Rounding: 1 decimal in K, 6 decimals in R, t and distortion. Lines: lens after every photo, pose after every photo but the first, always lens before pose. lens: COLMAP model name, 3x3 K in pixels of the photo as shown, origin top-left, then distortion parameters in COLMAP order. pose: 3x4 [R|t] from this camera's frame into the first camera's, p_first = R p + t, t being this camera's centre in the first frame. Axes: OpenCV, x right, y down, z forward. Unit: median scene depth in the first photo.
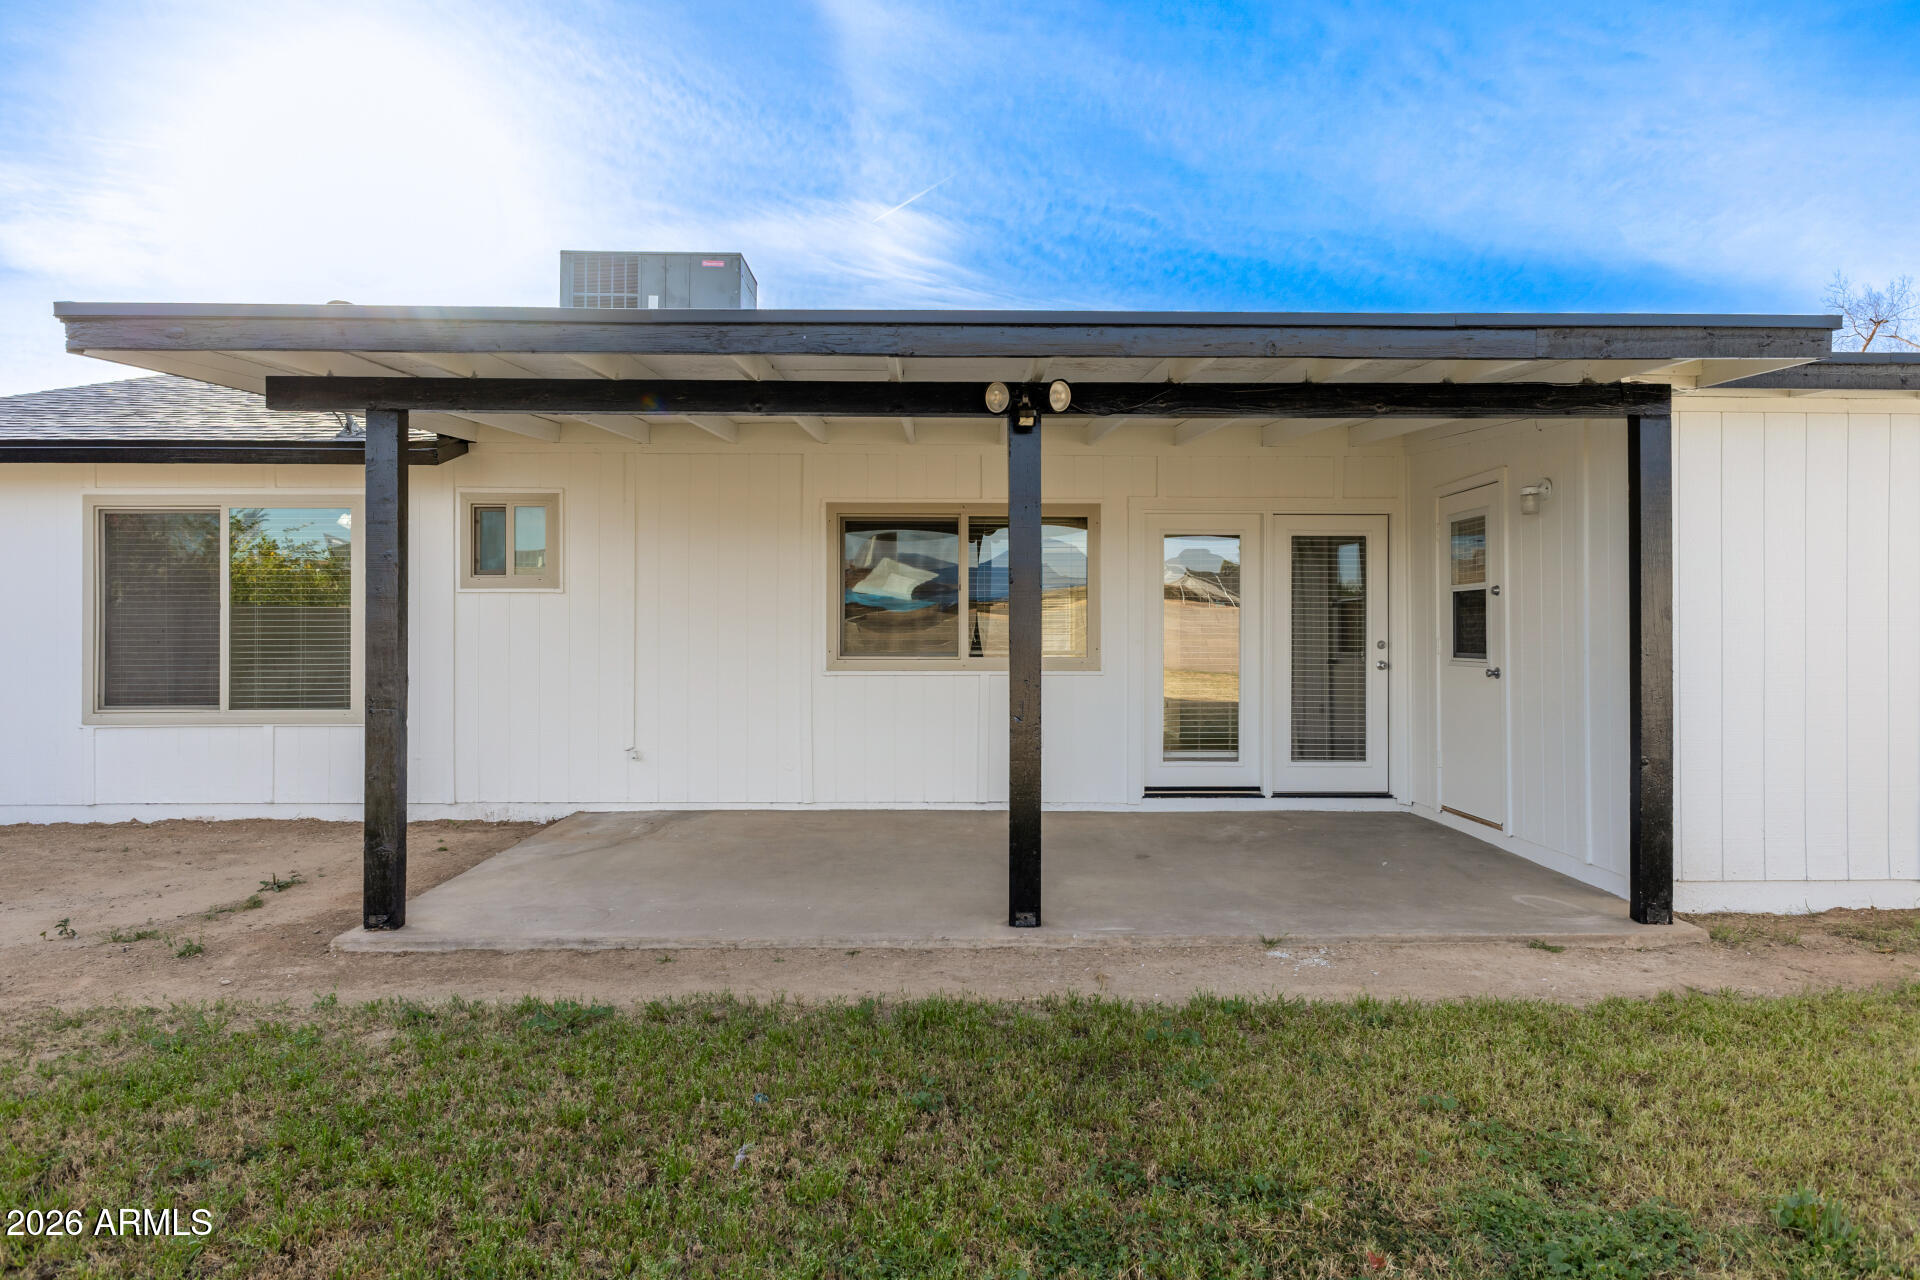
lens RADIAL K [[1149.8, 0, 960.0], [0, 1149.8, 640.0], [0, 0, 1]] dist [0.000602, 0.000072]
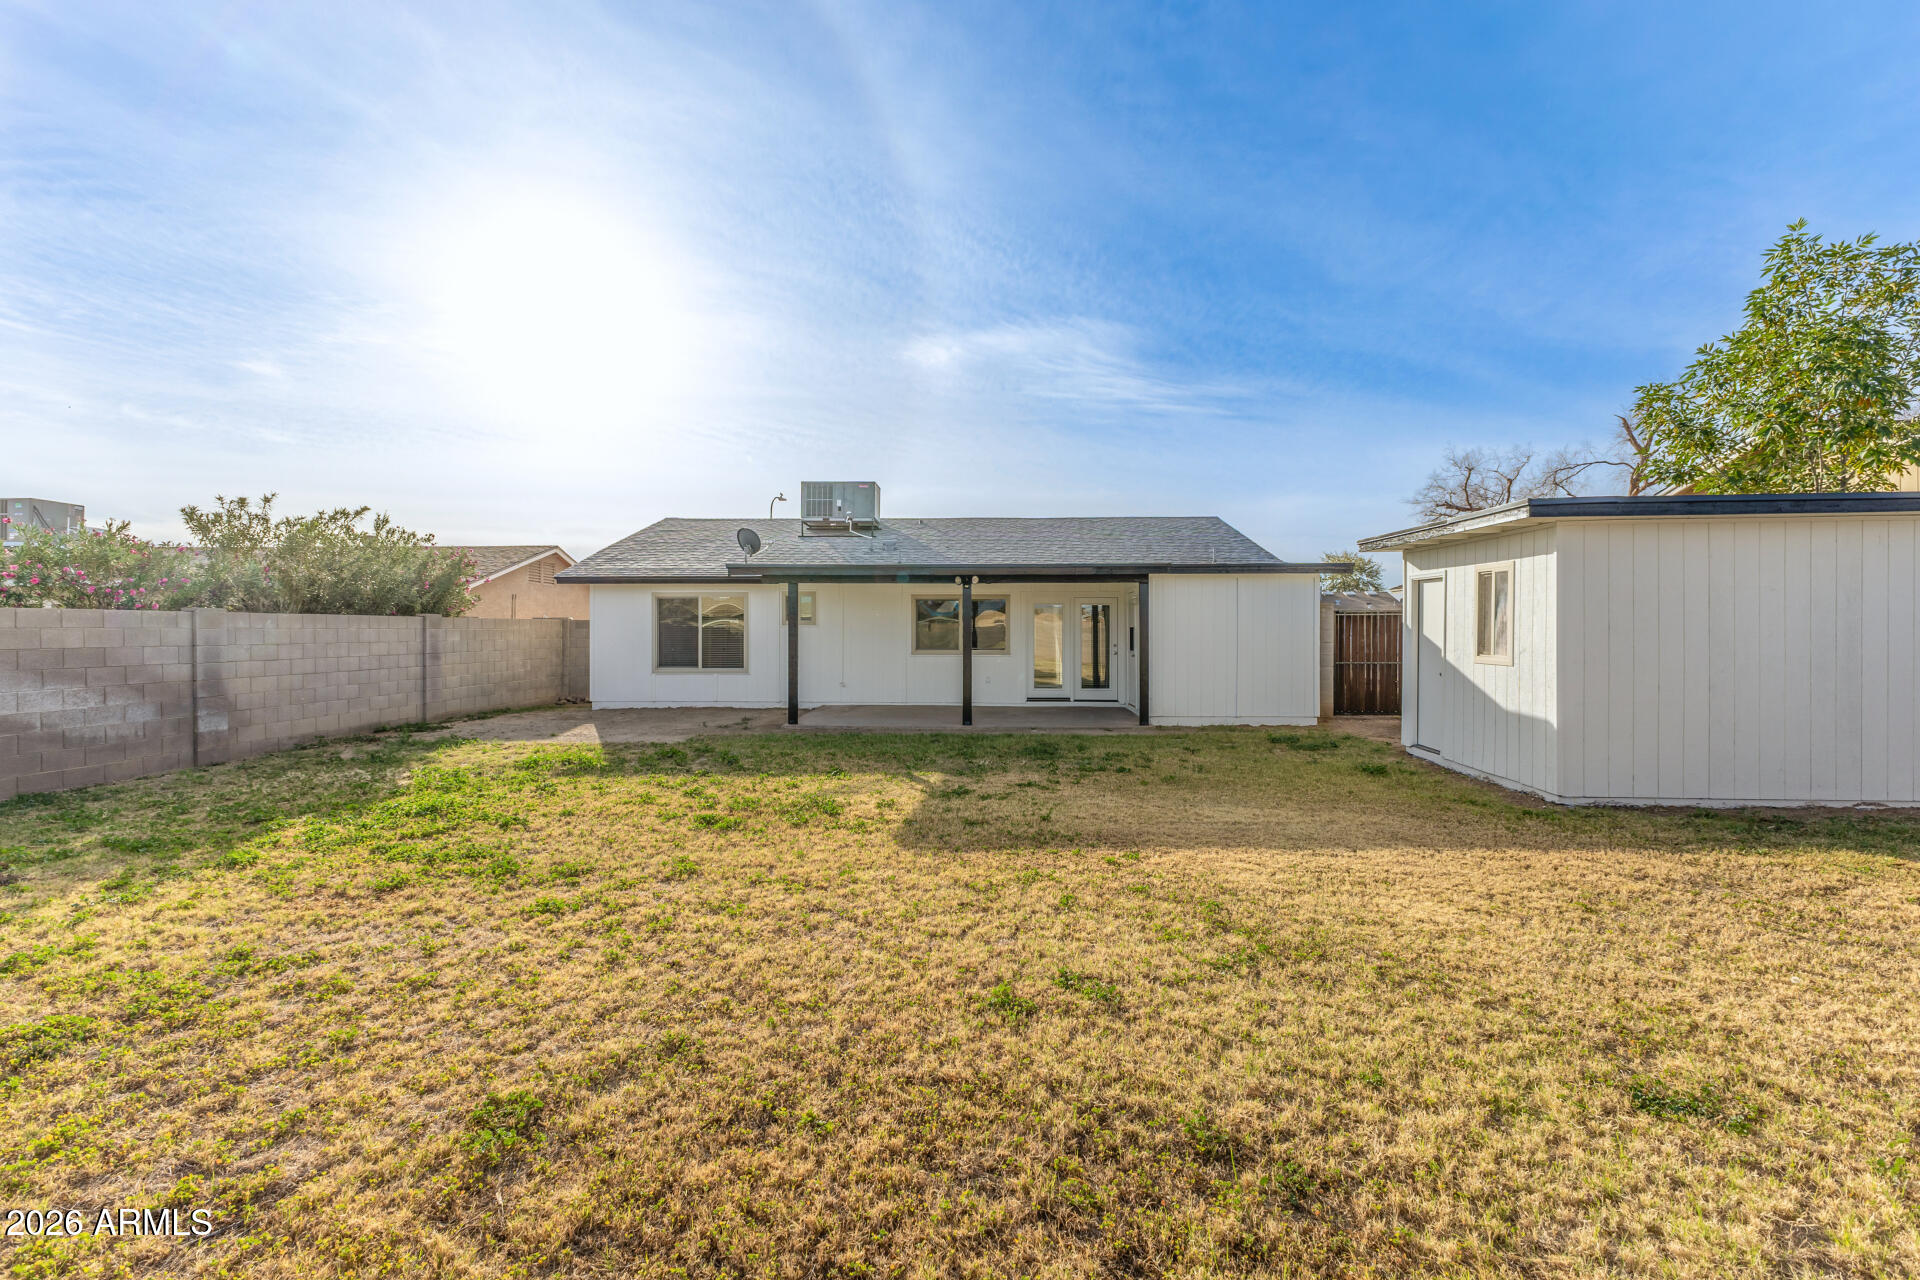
lens RADIAL K [[836.6, 0, 960.0], [0, 836.6, 640.0], [0, 0, 1]] dist [-0.004041, -0.000105]
pose [[0.998620, 0.000824, -0.052509, 0.109126], [-0.000547, 0.999986, 0.005286, -0.020605], [0.052512, -0.005250, 0.998606, -1.025884]]
